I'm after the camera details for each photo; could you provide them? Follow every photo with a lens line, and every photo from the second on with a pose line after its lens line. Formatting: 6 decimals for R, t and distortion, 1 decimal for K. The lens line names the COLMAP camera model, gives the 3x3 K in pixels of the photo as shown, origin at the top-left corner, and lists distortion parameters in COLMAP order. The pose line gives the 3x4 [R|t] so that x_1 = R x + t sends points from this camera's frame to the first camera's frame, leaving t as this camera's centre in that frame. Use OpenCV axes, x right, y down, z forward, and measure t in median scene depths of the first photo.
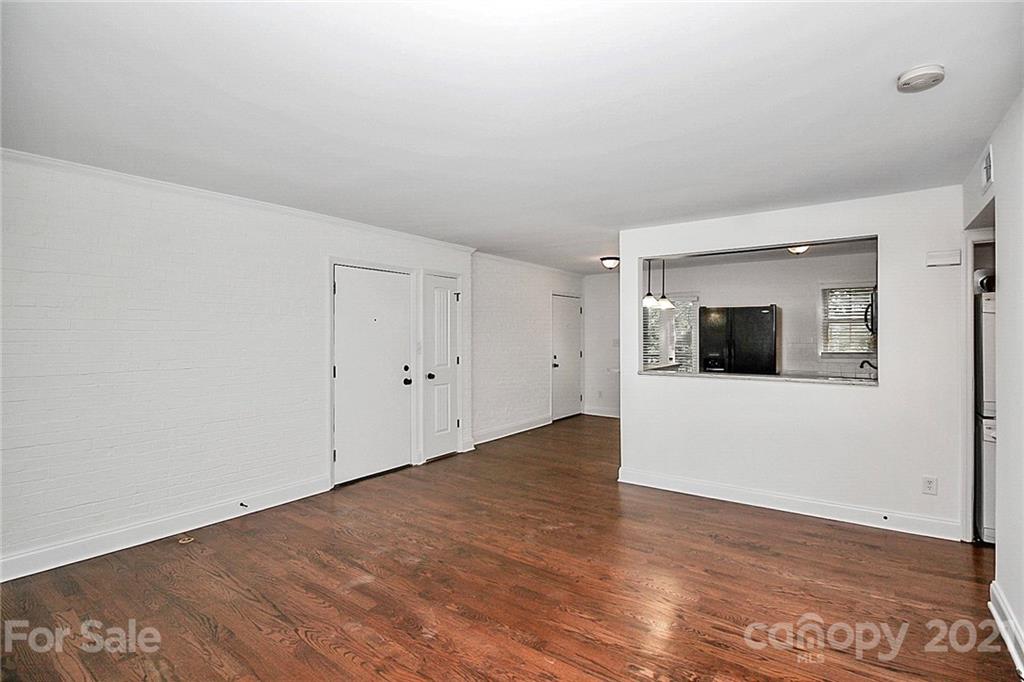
lens RADIAL K [[477.6, 0, 506.7], [0, 477.6, 336.2], [0, 0, 1]] dist [-0.002485, -0.010084]
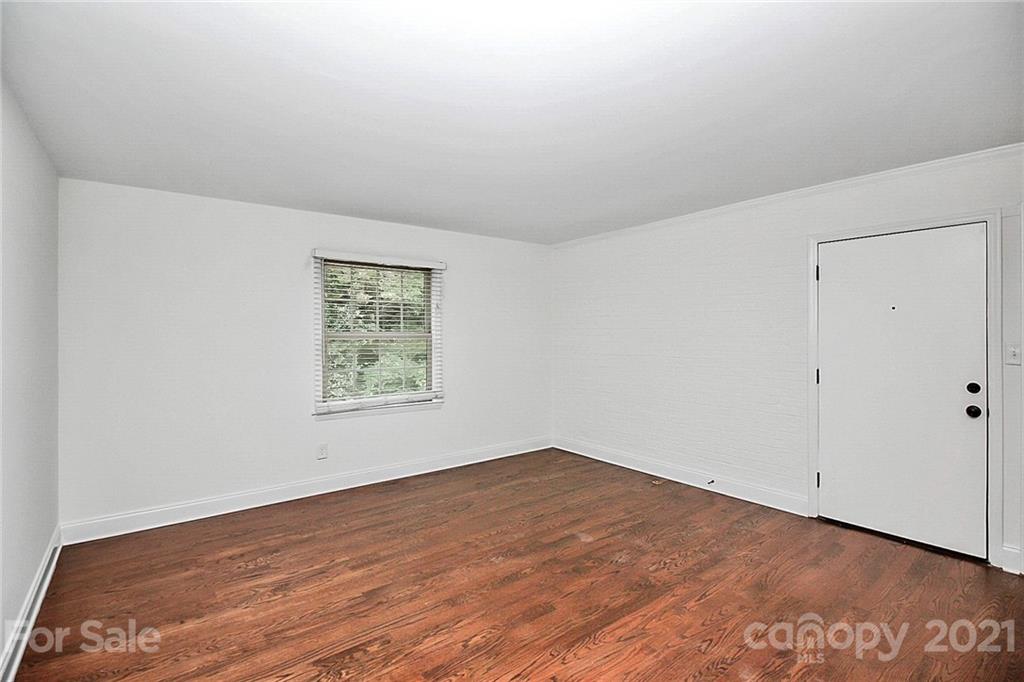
lens RADIAL K [[477.6, 0, 508.2], [0, 477.6, 337.3], [0, 0, 1]] dist [-0.002485, -0.010084]
pose [[-0.266599, 0.008075, -0.963774, 0.790290], [-0.002397, 0.999956, 0.009041, 0.004713], [0.963805, 0.004720, -0.266568, 1.007154]]
